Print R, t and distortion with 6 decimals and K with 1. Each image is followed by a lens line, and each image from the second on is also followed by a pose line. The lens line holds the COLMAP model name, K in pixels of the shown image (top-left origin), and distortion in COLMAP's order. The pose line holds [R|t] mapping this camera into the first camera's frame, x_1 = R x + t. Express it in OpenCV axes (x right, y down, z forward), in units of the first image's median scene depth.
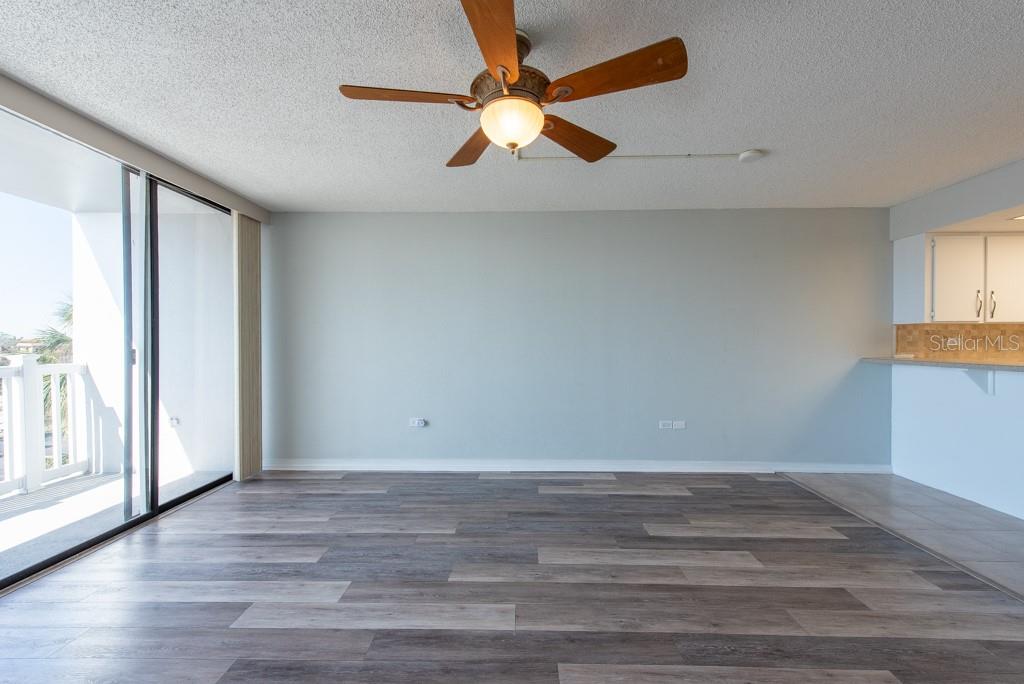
lens RADIAL K [[429.9, 0, 512.3], [0, 429.9, 344.8], [0, 0, 1]] dist [0.002428, -0.000114]
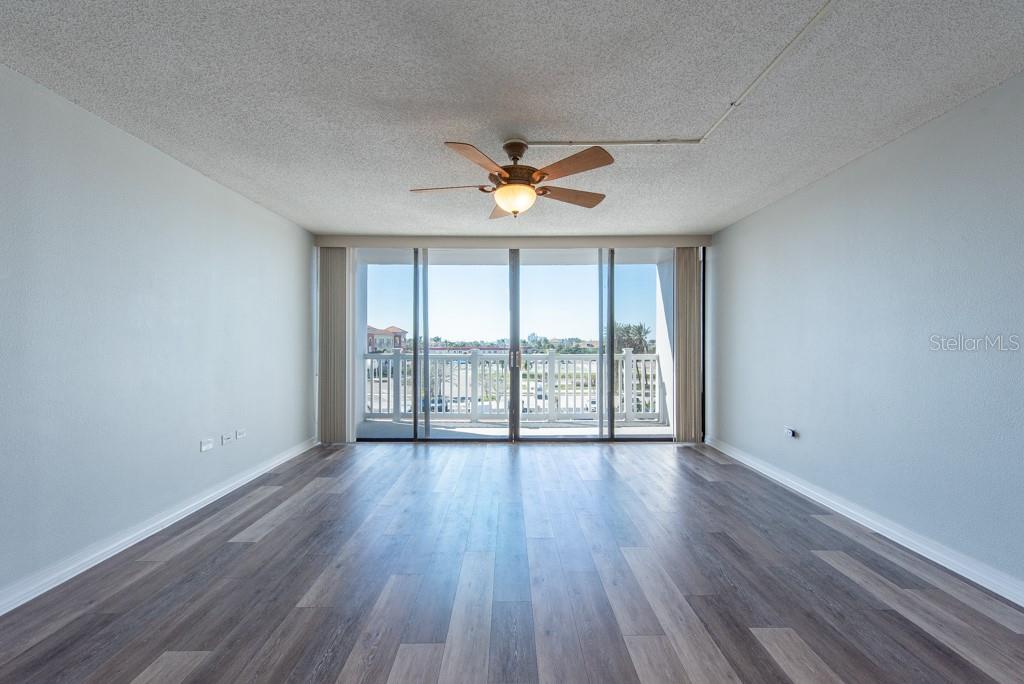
lens RADIAL K [[426.9, 0, 506.8], [0, 426.9, 339.8], [0, 0, 1]] dist [0.003210, 0.000004]
pose [[0.017892, -0.005178, -0.999827, 0.759181], [-0.006468, 0.999965, -0.005294, 0.000426], [0.999819, 0.006561, 0.017858, 0.470877]]
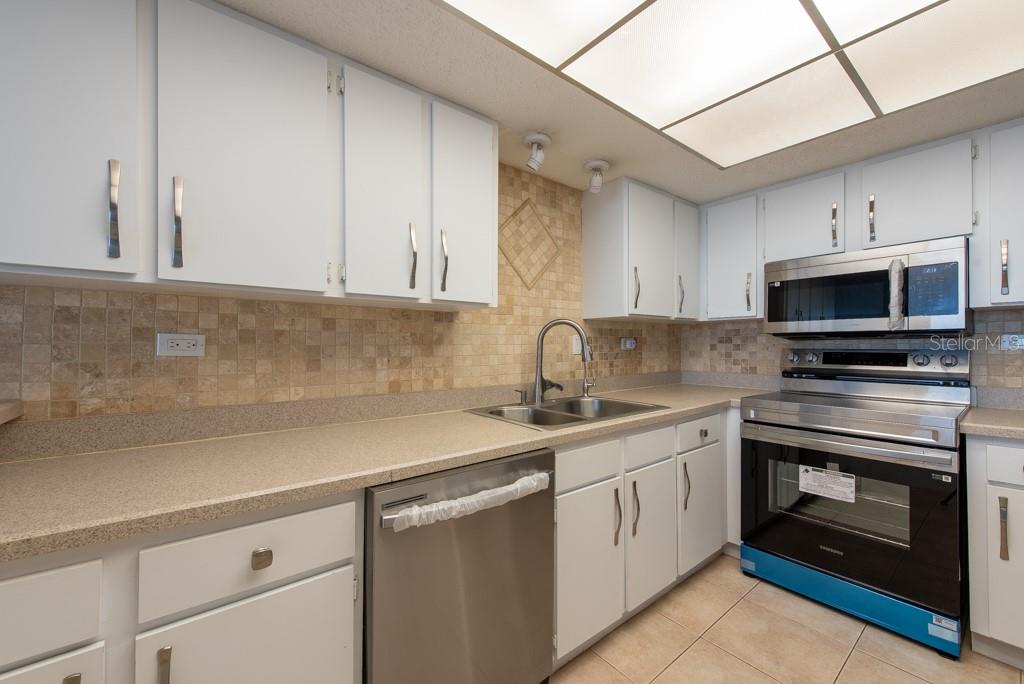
lens RADIAL K [[402.2, 0, 513.2], [0, 402.2, 344.7], [0, 0, 1]] dist [0.019156, -0.005430]
pose [[0.771129, 0.001984, 0.636676, 1.162318], [0.005374, 0.999939, -0.009625, -0.003848], [-0.636657, 0.010843, 0.771071, 0.660161]]
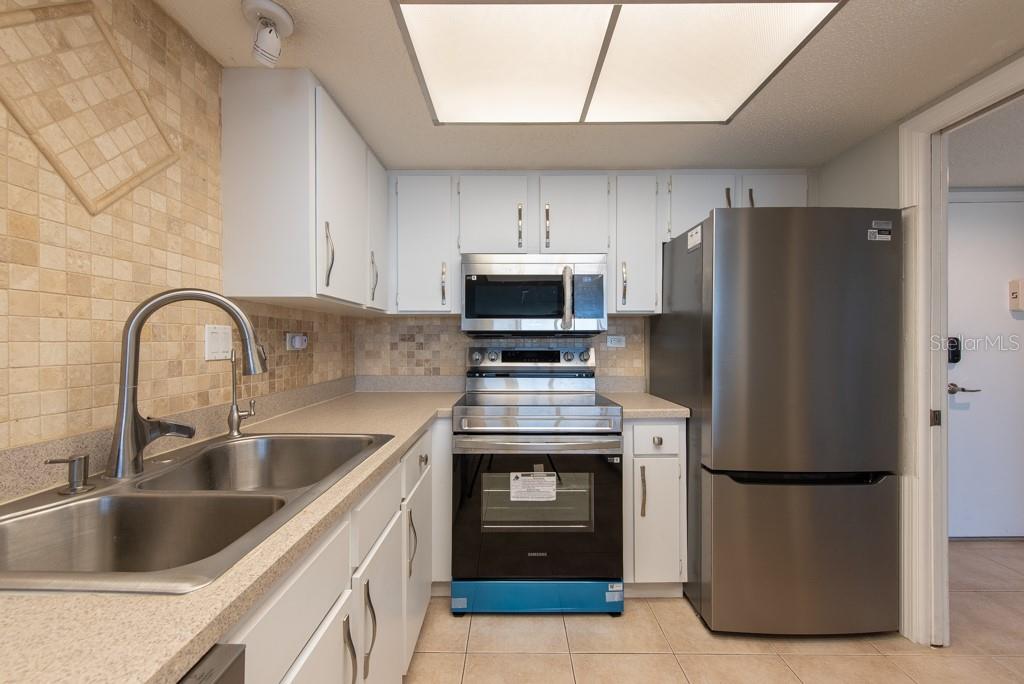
lens RADIAL K [[407.8, 0, 508.0], [0, 407.8, 343.2], [0, 0, 1]] dist [0.007284, -0.000249]
pose [[-0.010010, 0.002637, 0.999946, 1.300843], [0.007847, 0.999966, -0.002559, -0.006130], [-0.999919, 0.007821, -0.010030, 0.849543]]
